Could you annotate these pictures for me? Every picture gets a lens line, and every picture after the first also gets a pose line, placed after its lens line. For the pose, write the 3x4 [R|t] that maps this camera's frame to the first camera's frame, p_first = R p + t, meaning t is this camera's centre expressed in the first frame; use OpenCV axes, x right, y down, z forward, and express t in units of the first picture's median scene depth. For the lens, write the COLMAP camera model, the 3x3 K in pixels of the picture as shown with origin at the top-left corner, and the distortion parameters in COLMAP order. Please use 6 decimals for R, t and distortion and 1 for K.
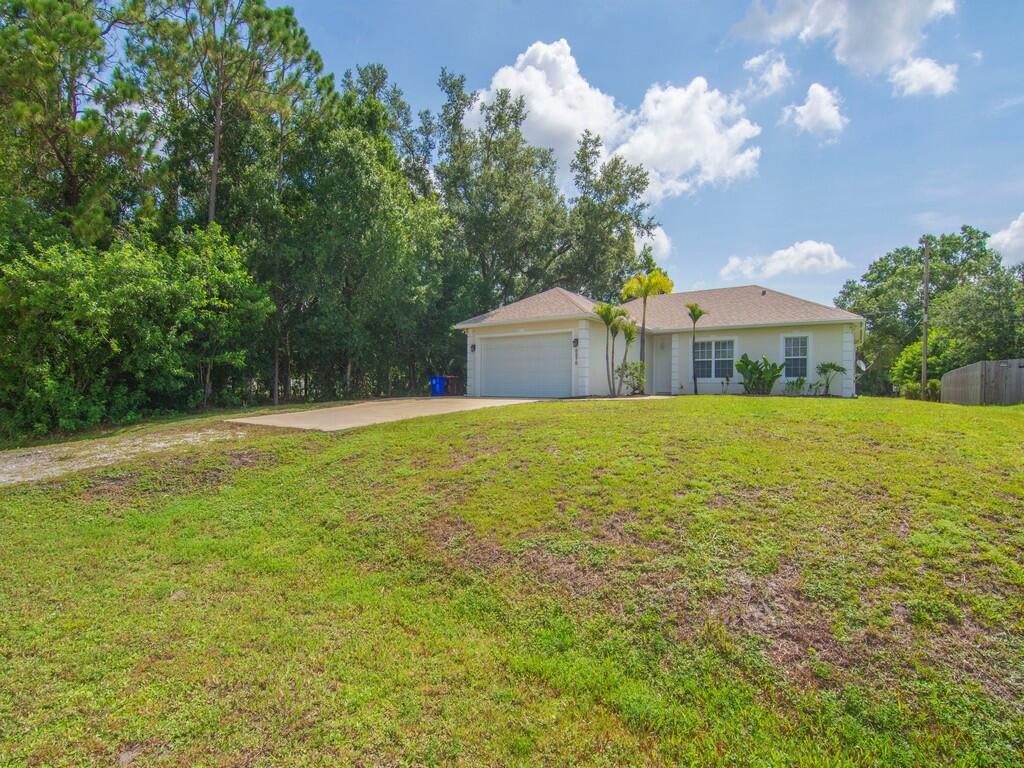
lens RADIAL K [[481.0, 0, 541.2], [0, 481.0, 385.0], [0, 0, 1]] dist [-0.001810, -0.013214]
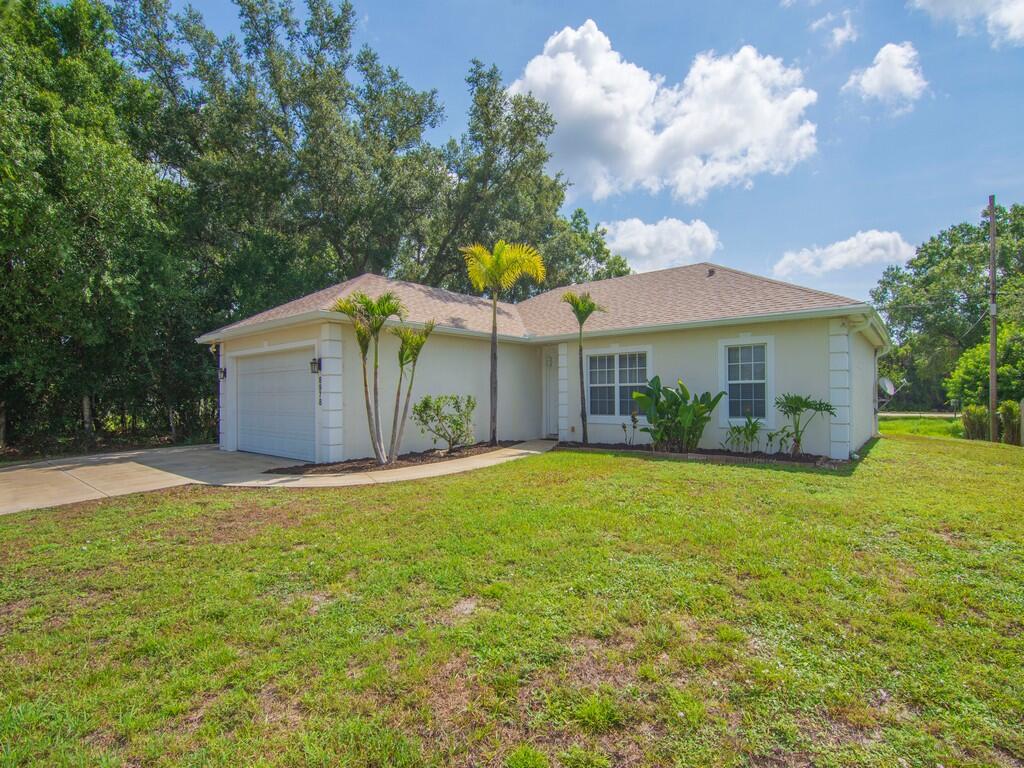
lens RADIAL K [[504.2, 0, 510.4], [0, 504.2, 396.9], [0, 0, 1]] dist [-0.000320, -0.015352]
pose [[0.995642, -0.012965, -0.092356, 0.276010], [0.013175, 0.999912, 0.001665, -0.039625], [0.092326, -0.002875, 0.995725, 0.350965]]
